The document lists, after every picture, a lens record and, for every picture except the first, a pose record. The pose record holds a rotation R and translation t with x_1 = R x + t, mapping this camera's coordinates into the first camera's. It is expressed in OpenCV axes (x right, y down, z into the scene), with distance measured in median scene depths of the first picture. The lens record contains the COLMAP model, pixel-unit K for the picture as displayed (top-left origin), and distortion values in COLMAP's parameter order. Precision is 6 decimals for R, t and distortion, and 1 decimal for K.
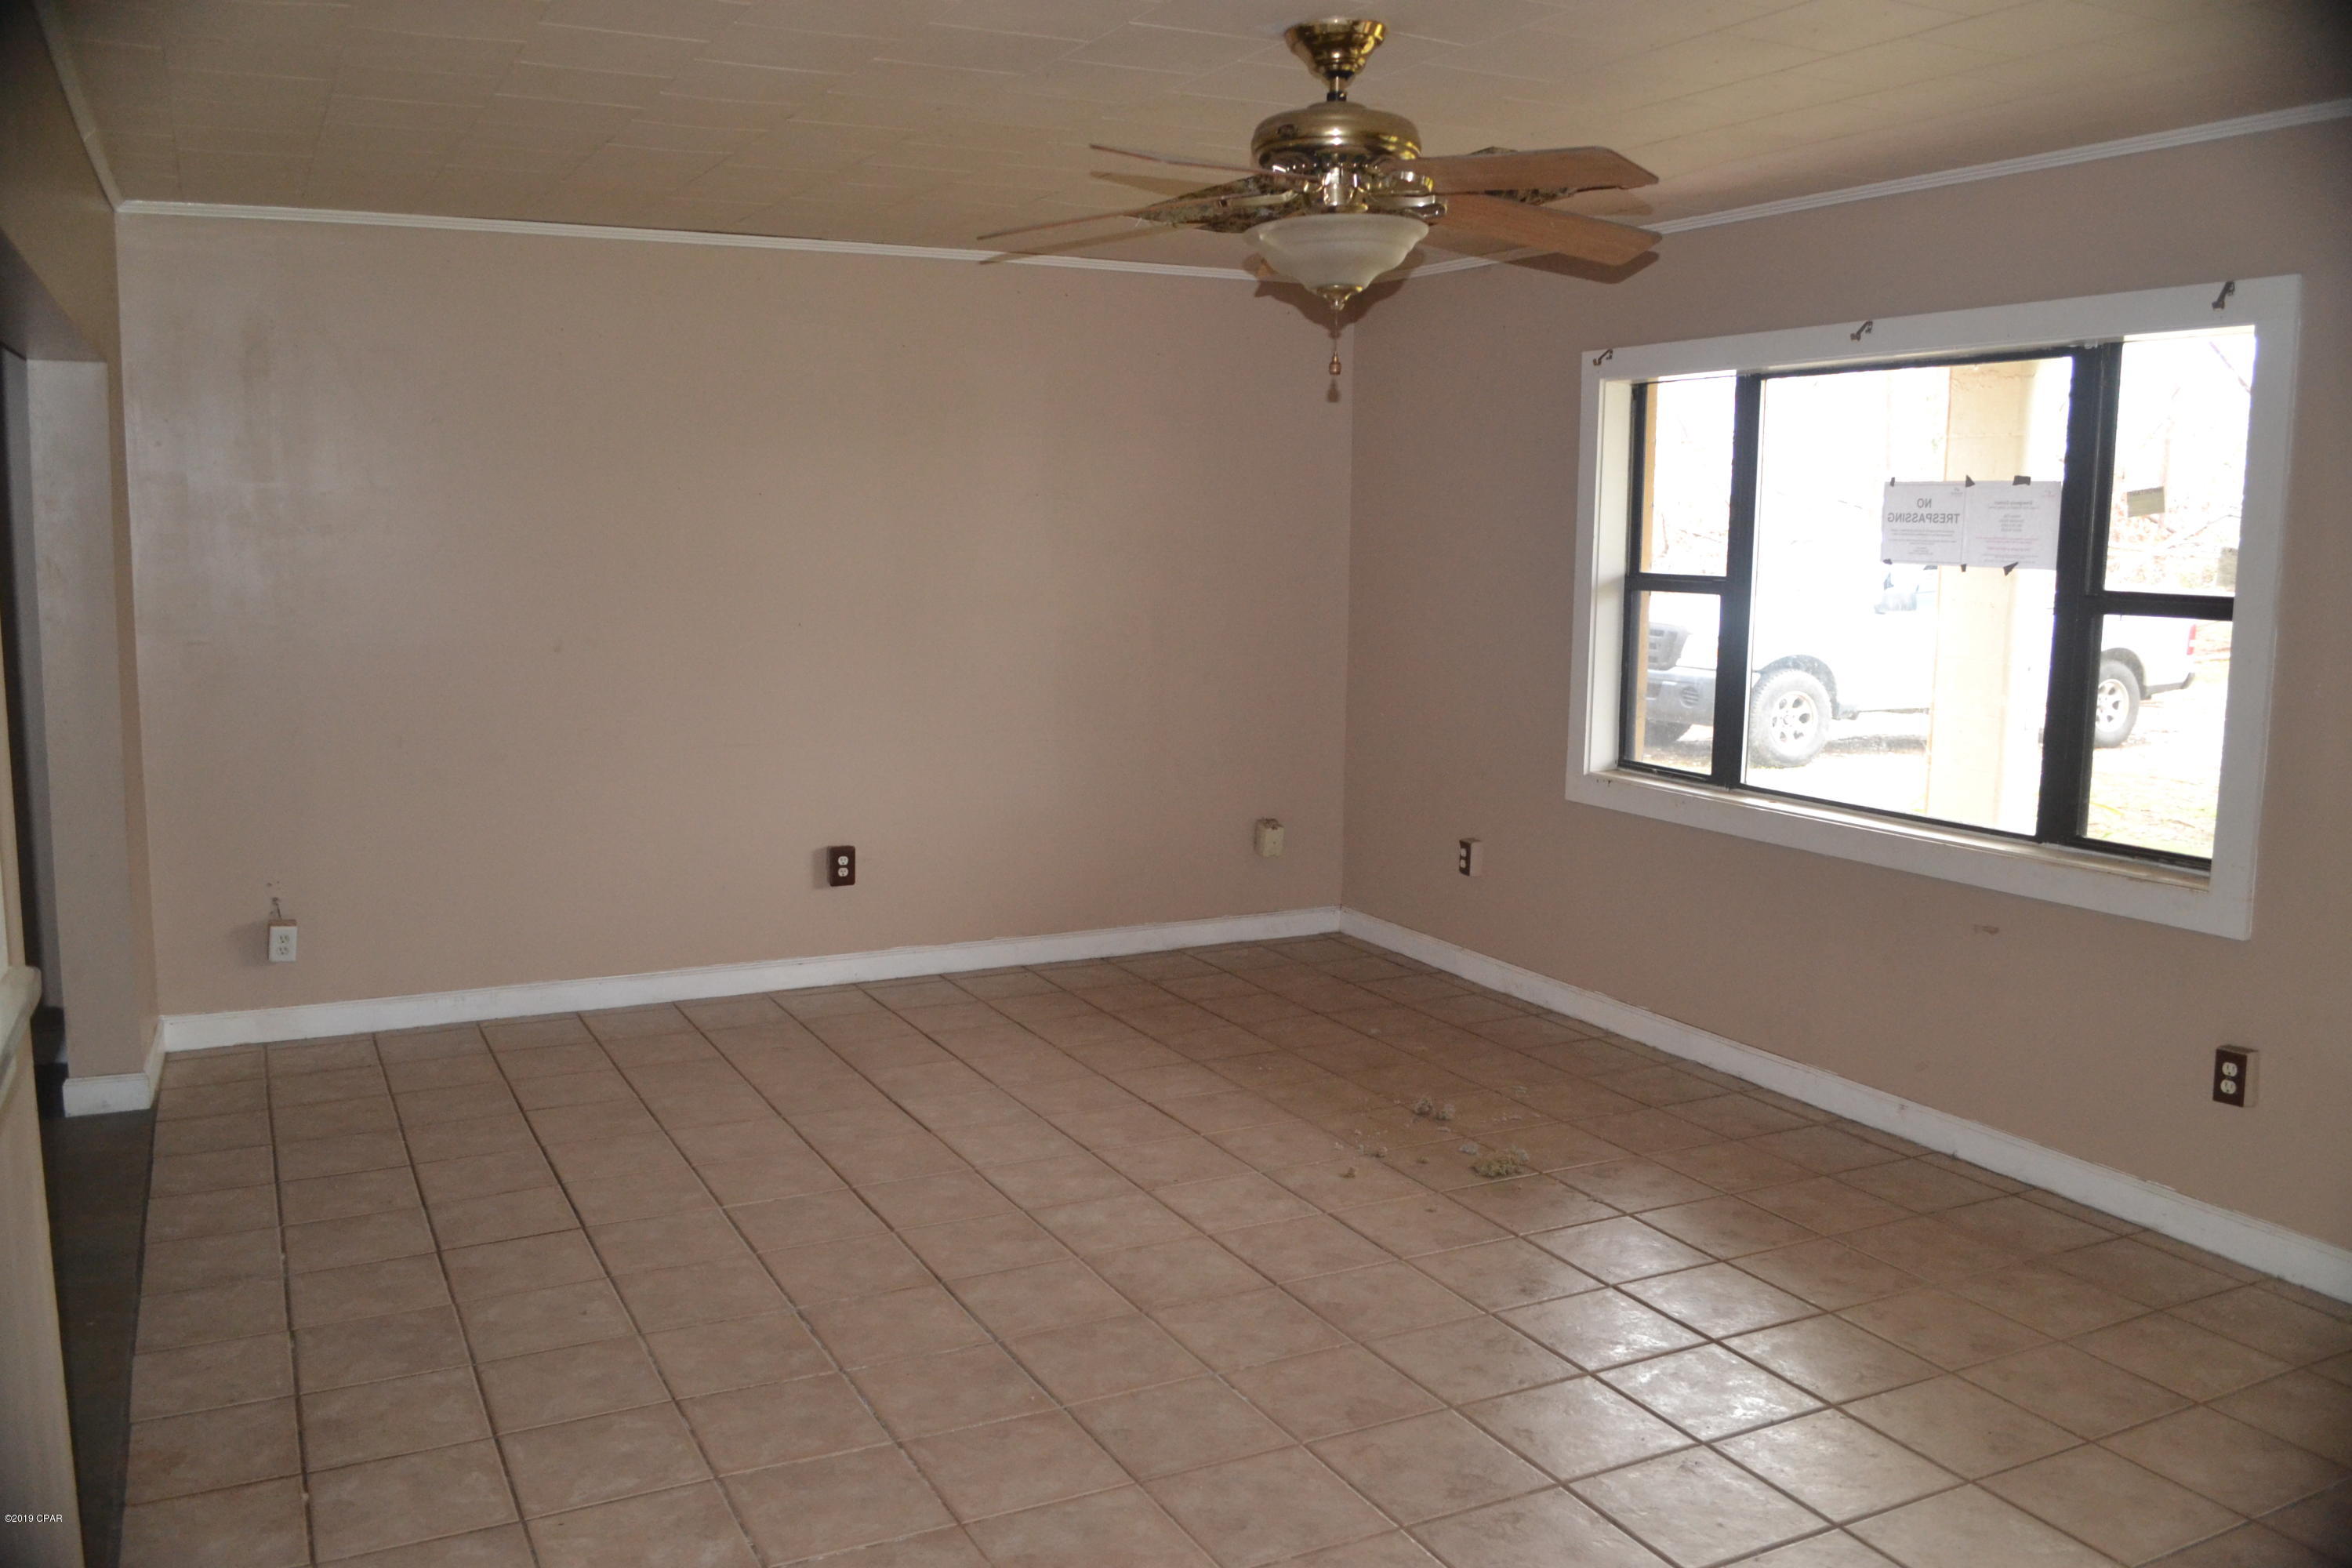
lens RADIAL K [[1879.2, 0, 1175.8], [0, 1879.2, 788.4], [0, 0, 1]] dist [-0.087791, 0.020269]
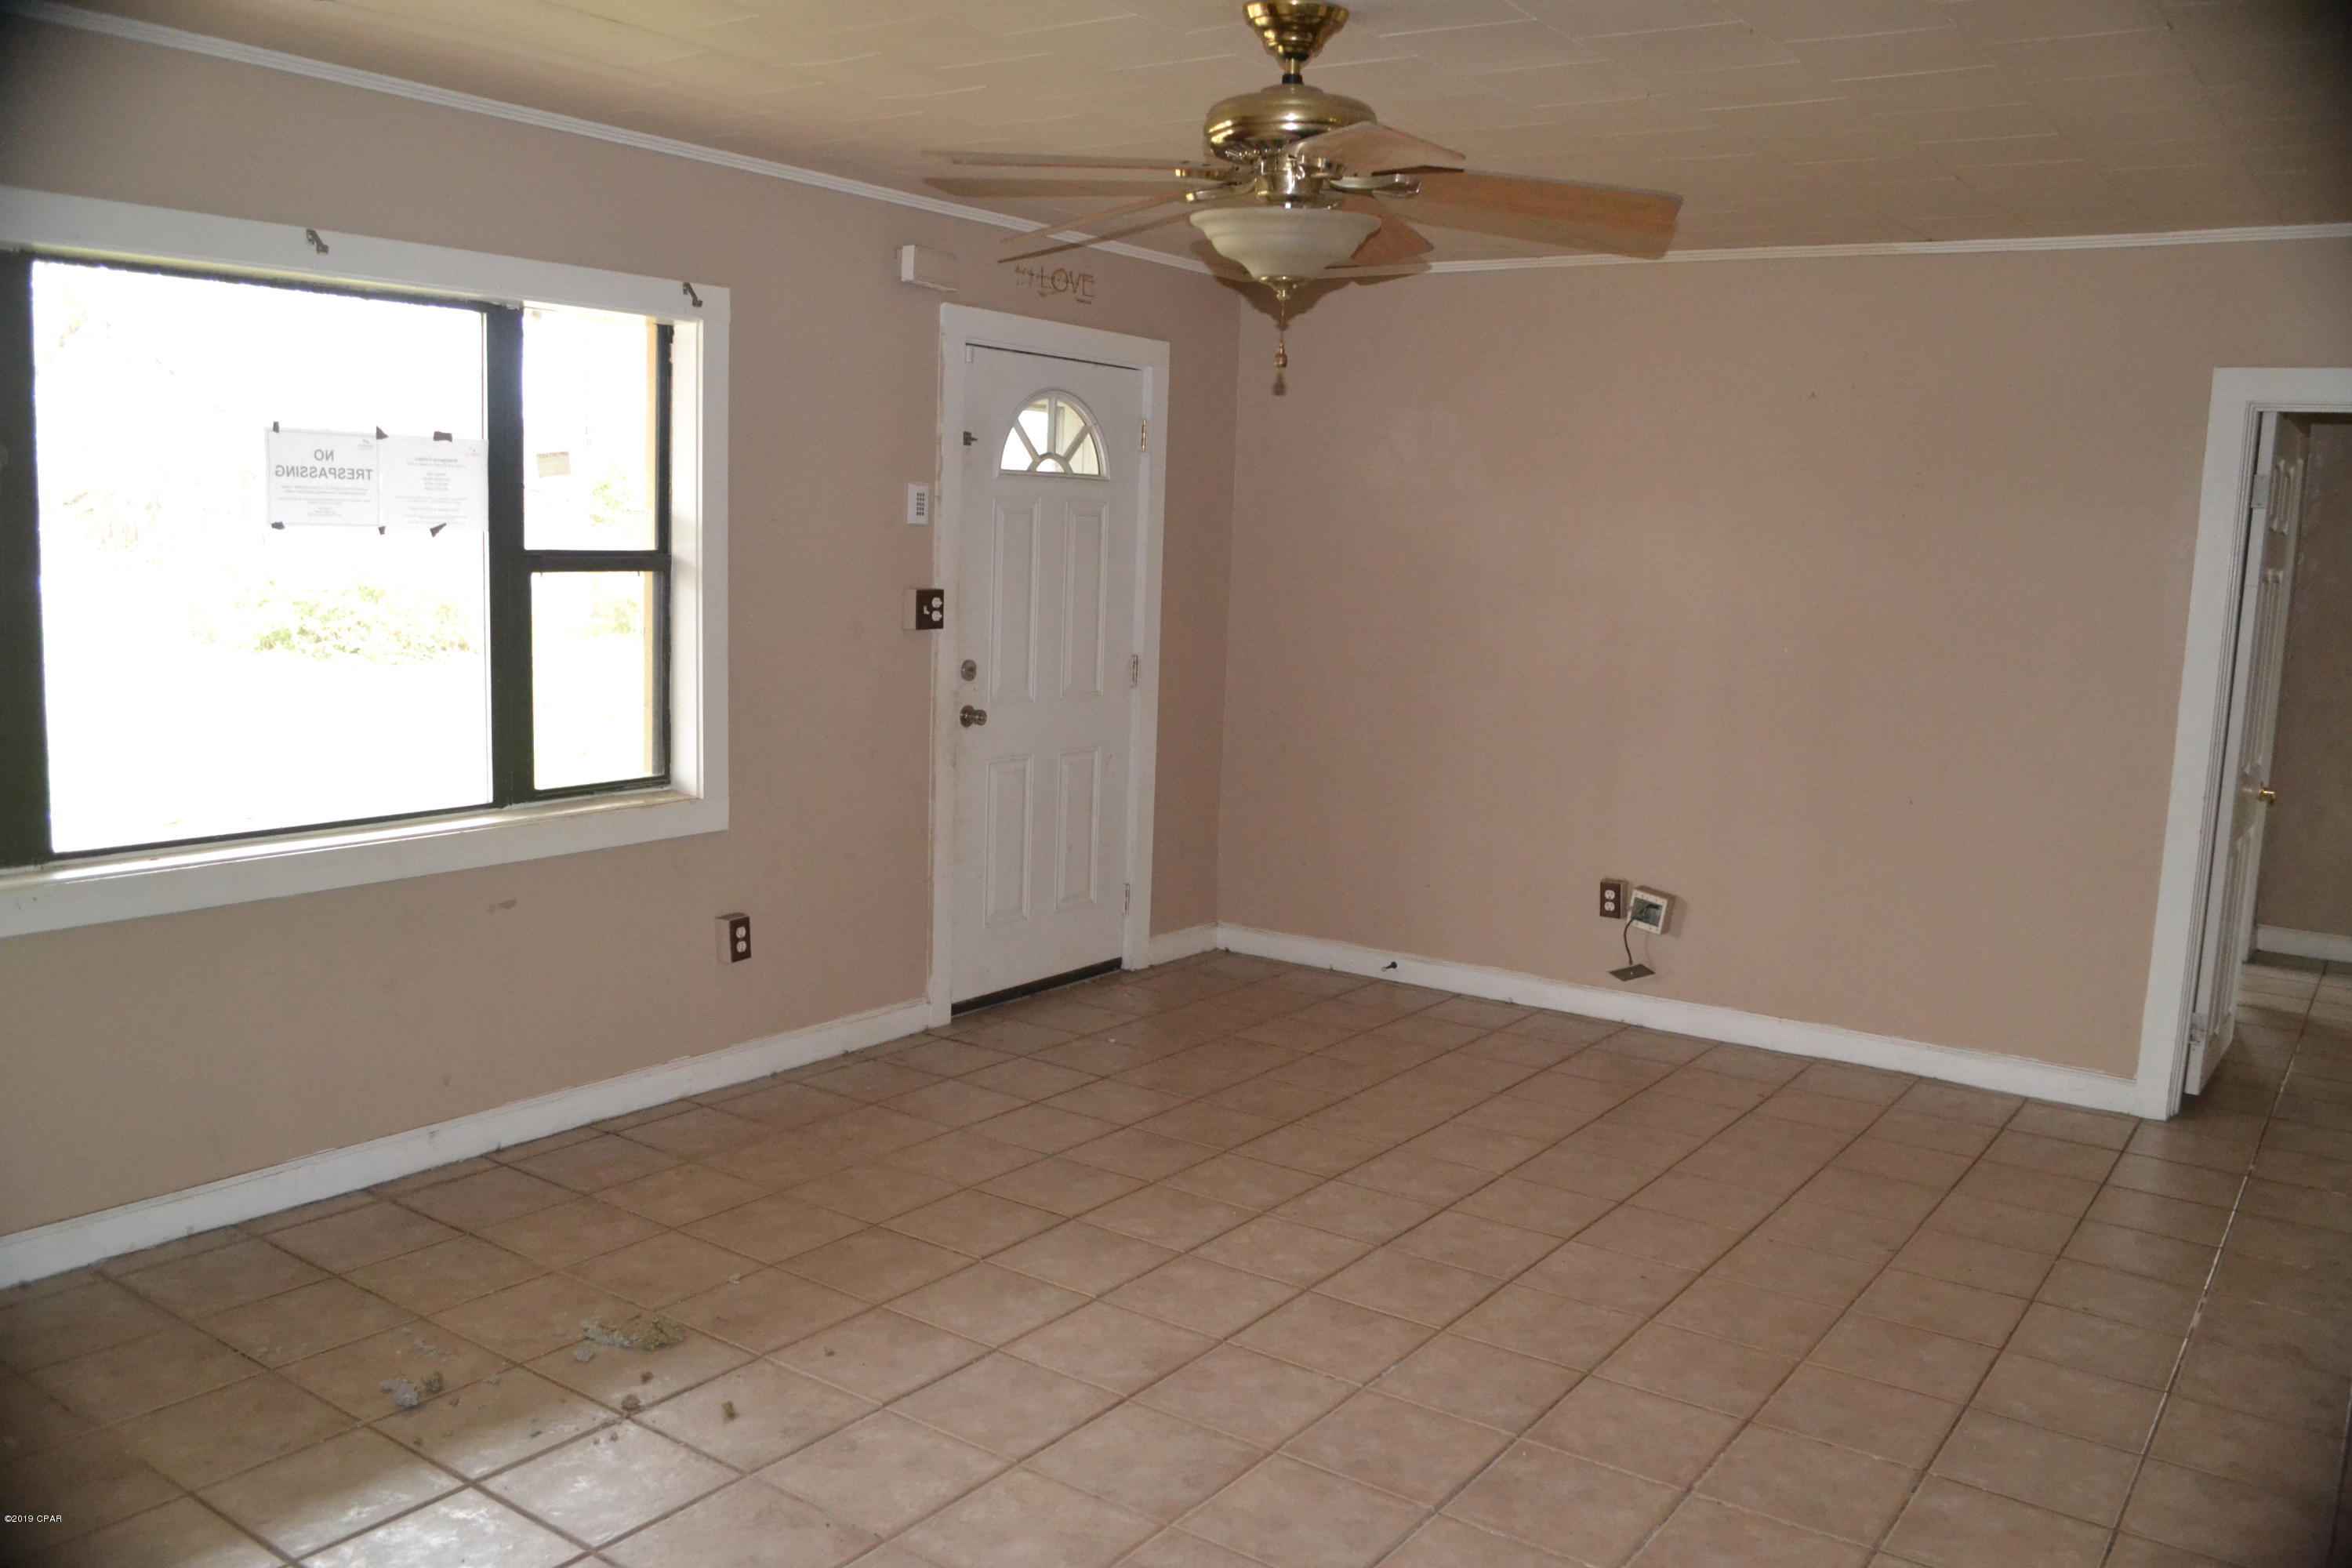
lens RADIAL K [[1879.2, 0, 1179.5], [0, 1879.2, 787.7], [0, 0, 1]] dist [-0.087791, 0.020269]
pose [[-0.466712, -0.149640, 0.871658, -0.581037], [0.081377, 0.974135, 0.210804, -0.164858], [-0.880658, 0.169317, -0.442464, 1.145307]]
